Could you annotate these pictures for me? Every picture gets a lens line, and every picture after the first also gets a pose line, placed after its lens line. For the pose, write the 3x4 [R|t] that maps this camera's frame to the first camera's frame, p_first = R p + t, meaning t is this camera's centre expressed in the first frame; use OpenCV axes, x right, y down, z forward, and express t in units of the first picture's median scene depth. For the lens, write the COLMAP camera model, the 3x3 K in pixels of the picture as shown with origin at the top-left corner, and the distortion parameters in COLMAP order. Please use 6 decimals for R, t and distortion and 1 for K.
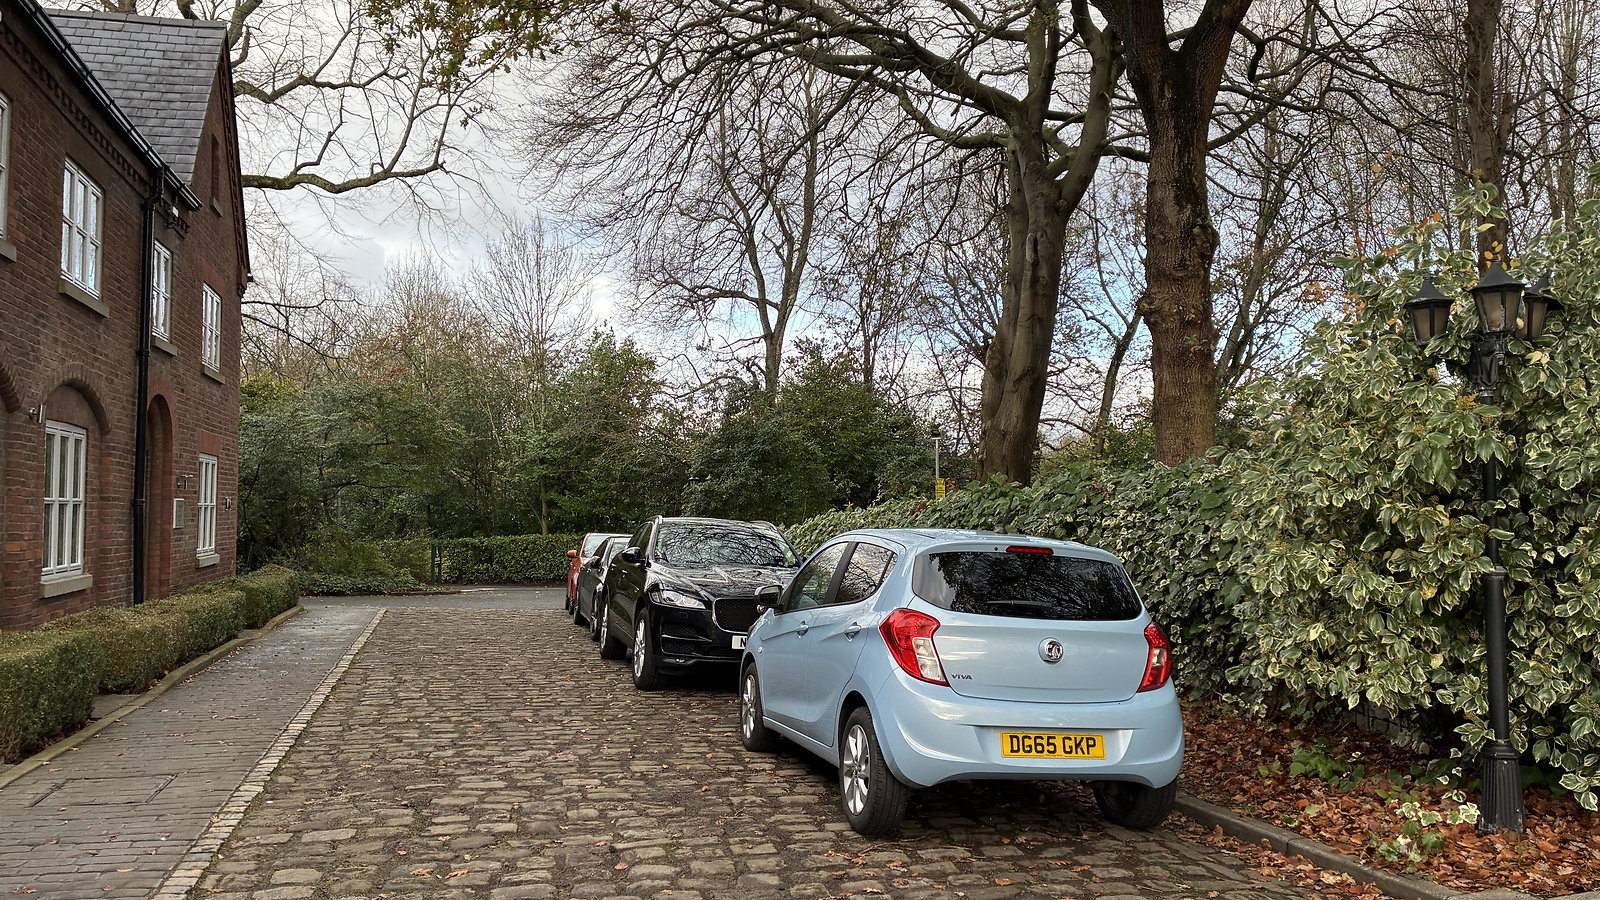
lens RADIAL K [[1199.8, 0, 799.1], [0, 1199.8, 446.2], [0, 0, 1]] dist [0.041711, -0.040376]
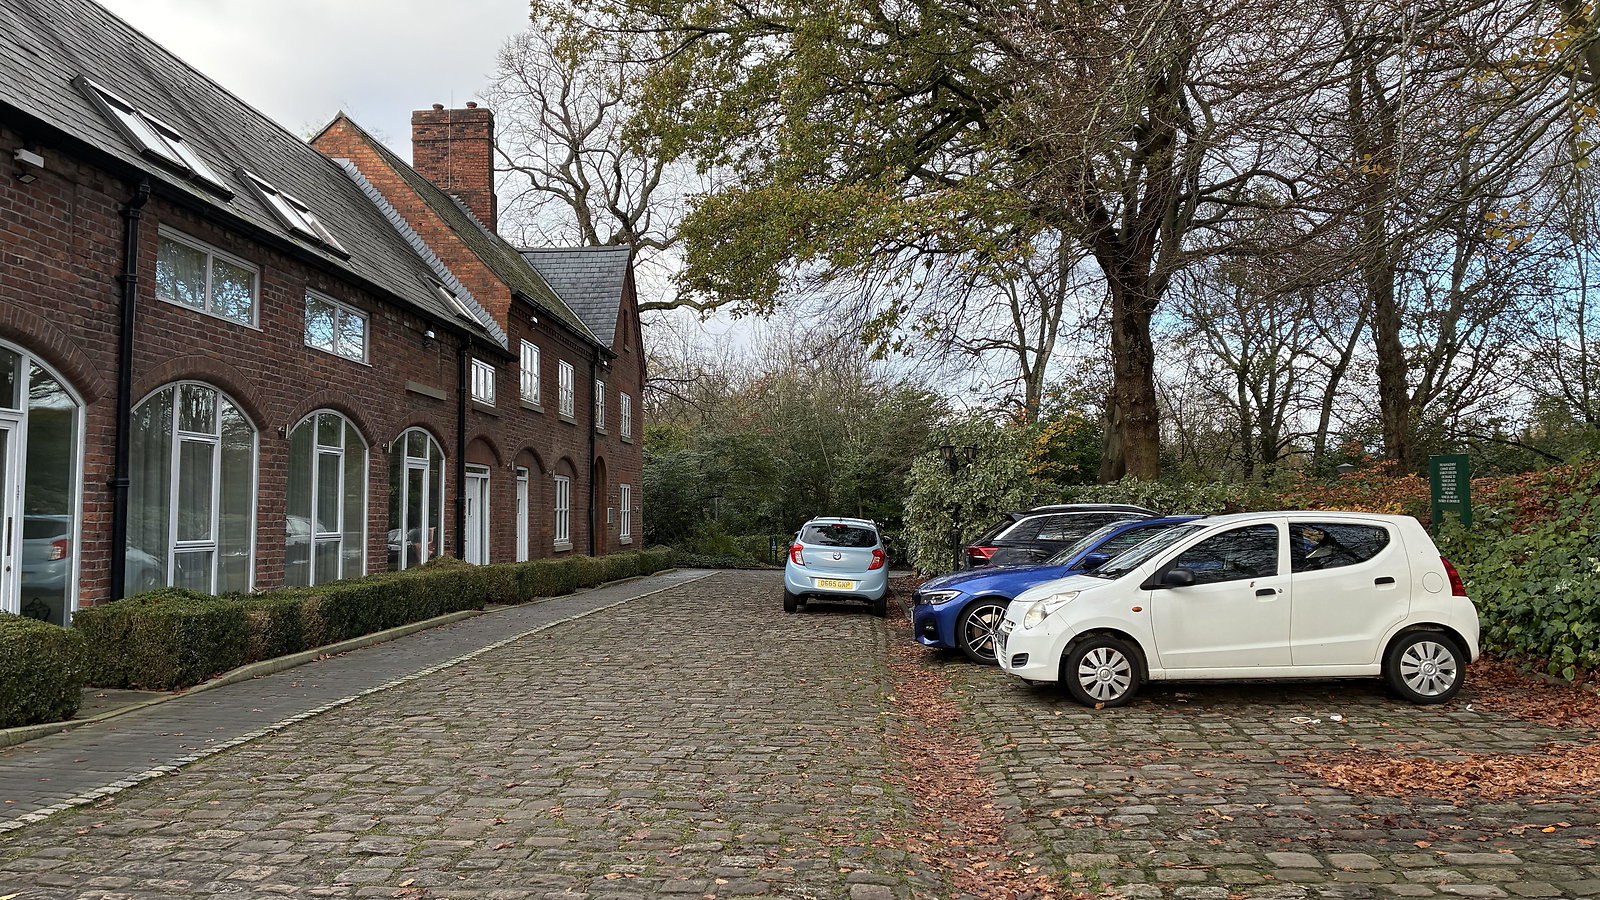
lens RADIAL K [[1199.8, 0, 803.5], [0, 1199.8, 448.6], [0, 0, 1]] dist [0.041711, -0.040376]
pose [[0.946104, -0.020163, -0.323235, 0.413373], [0.019957, 0.999793, -0.003951, -0.038662], [0.323247, -0.002713, 0.946311, -0.737121]]
